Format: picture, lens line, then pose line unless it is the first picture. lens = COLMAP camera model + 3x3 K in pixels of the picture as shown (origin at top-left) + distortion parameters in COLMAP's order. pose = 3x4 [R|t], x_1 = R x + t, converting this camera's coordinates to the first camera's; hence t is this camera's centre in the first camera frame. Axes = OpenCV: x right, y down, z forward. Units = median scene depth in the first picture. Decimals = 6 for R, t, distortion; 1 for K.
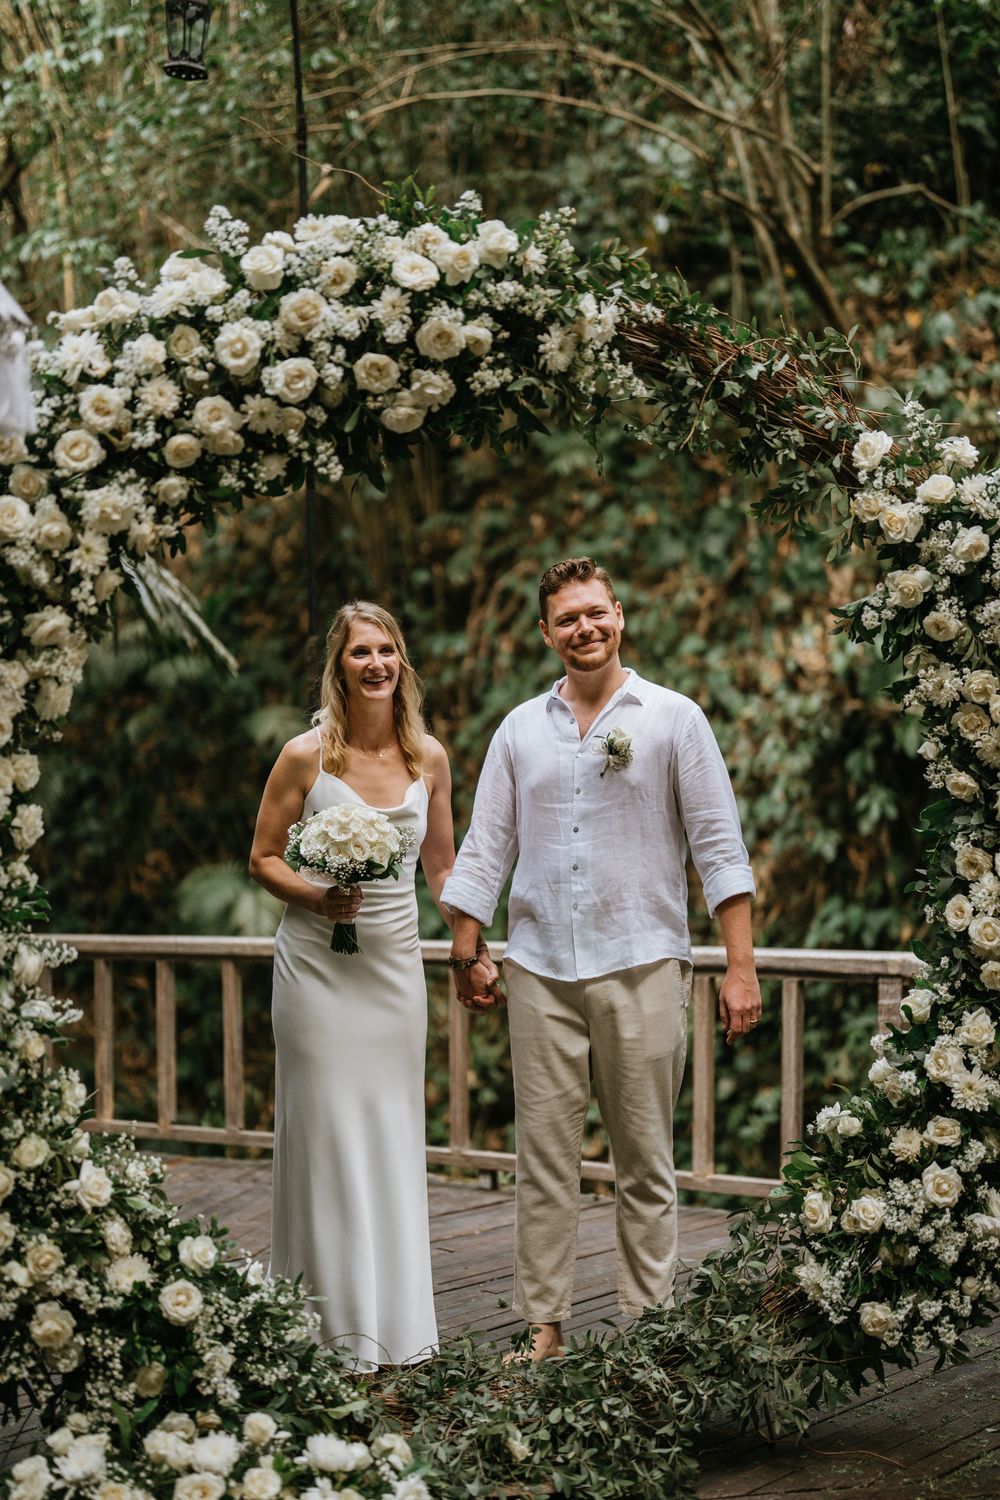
lens RADIAL K [[2070.1, 0, 500.0], [0, 2070.1, 750.0], [0, 0, 1]] dist [-0.163831, 1.199330]
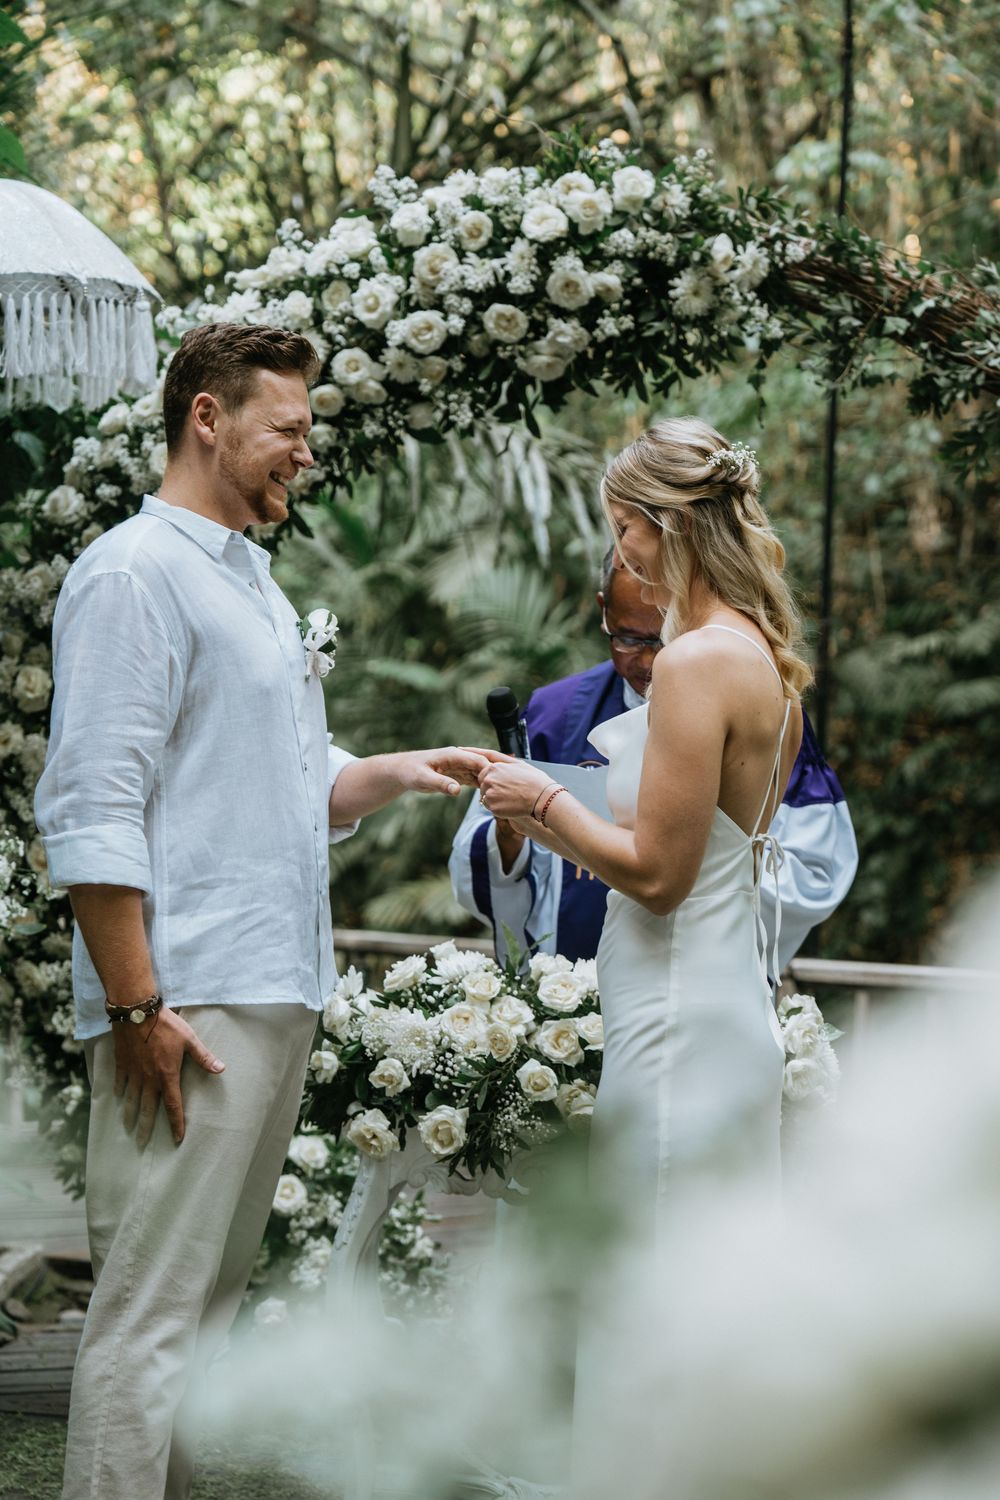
lens RADIAL K [[2786.7, 0, 500.0], [0, 2786.7, 750.0], [0, 0, 1]] dist [0.318795, 0.006277]
pose [[0.917758, 0.035726, -0.395530, 0.507530], [-0.046521, 0.998760, -0.017733, 0.057923], [0.394406, 0.034675, 0.918282, -0.297240]]
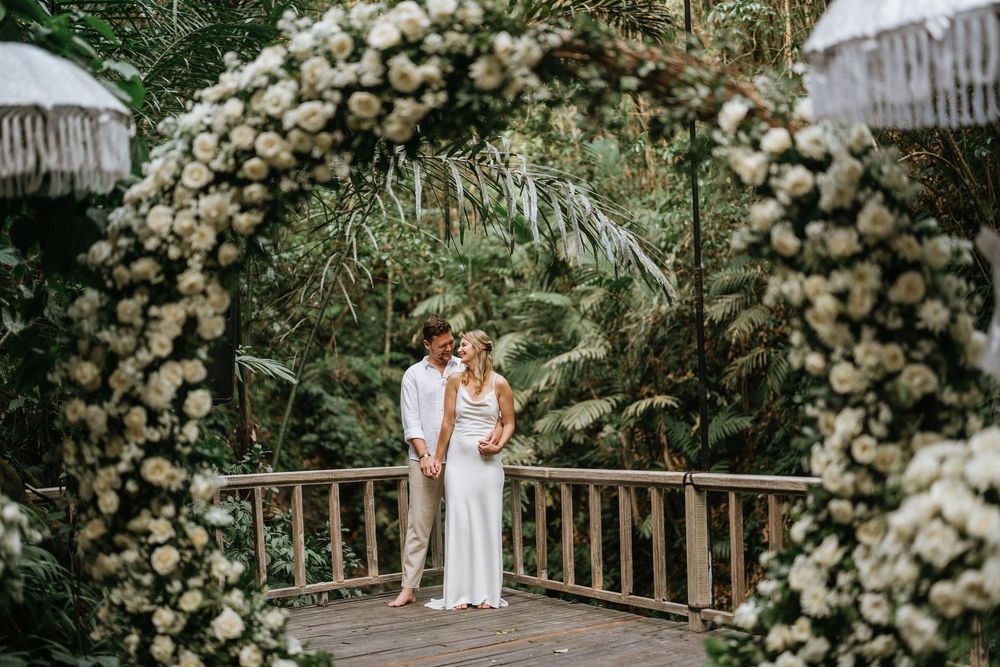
lens RADIAL K [[1380.1, 0, 501.0], [0, 1380.1, 345.4], [0, 0, 1]] dist [-0.163831, 1.199330]
pose [[0.873993, -0.030243, -0.484997, 0.518740], [0.031519, 0.999488, -0.005525, 0.003815], [0.484916, -0.010457, 0.874498, 0.155880]]
